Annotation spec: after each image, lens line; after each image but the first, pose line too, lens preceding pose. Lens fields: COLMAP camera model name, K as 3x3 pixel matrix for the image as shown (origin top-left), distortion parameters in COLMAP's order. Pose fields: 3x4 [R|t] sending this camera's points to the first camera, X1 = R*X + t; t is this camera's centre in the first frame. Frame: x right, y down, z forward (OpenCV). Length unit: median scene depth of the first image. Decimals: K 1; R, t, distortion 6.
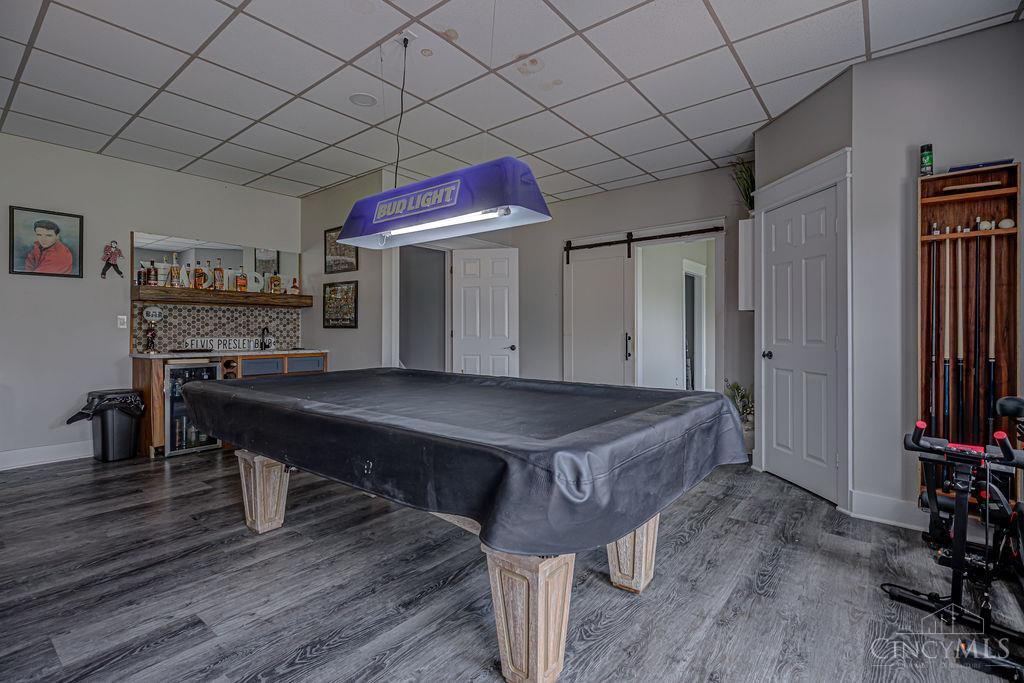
lens RADIAL K [[472.9, 0, 511.6], [0, 472.9, 331.7], [0, 0, 1]] dist [-0.006089, 0.000034]
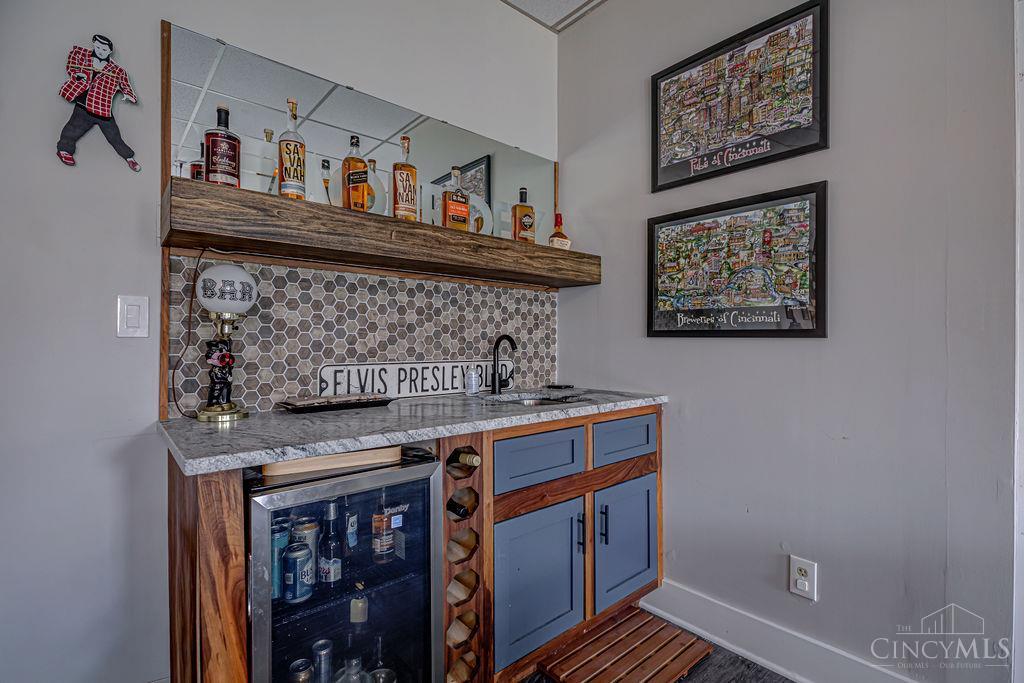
lens RADIAL K [[472.9, 0, 512.8], [0, 472.9, 343.3], [0, 0, 1]] dist [-0.006089, 0.000034]
pose [[0.982388, 0.002136, -0.186838, -0.477172], [-0.001234, 0.999987, 0.004943, -0.004703], [0.186846, -0.004625, 0.982378, 0.671330]]
